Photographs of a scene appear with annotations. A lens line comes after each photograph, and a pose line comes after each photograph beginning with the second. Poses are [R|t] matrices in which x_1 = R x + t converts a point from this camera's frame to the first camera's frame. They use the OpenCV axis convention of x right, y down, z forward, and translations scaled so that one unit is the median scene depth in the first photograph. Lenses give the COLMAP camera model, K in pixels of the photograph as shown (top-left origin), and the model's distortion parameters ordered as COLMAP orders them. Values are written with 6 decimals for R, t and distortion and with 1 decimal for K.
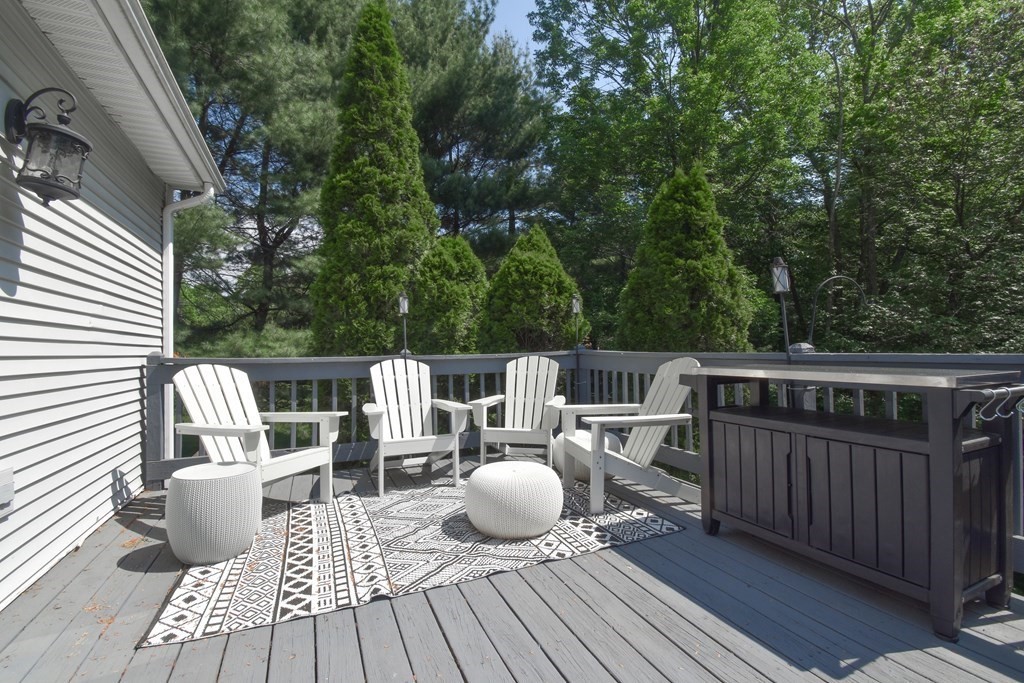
lens RADIAL K [[448.3, 0, 509.3], [0, 448.3, 337.4], [0, 0, 1]] dist [0.019640, -0.023033]
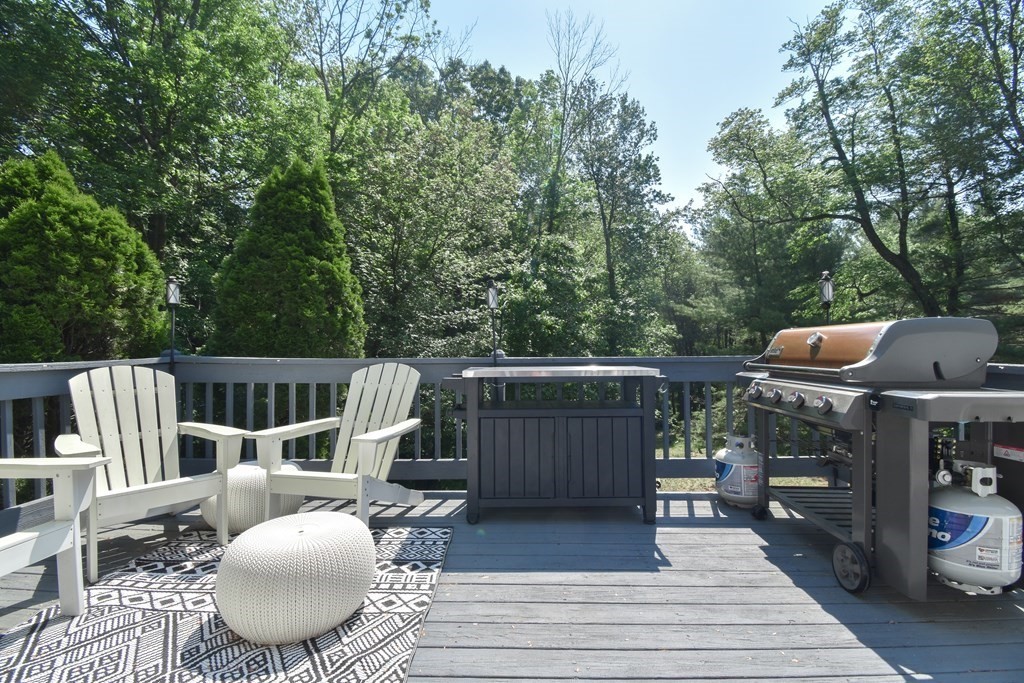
lens RADIAL K [[448.3, 0, 509.3], [0, 448.3, 337.4], [0, 0, 1]] dist [0.019640, -0.023033]
pose [[0.434704, 0.037436, 0.899795, -0.479395], [-0.021955, 0.999279, -0.030968, 0.015909], [-0.900306, -0.006293, 0.435213, 0.417420]]
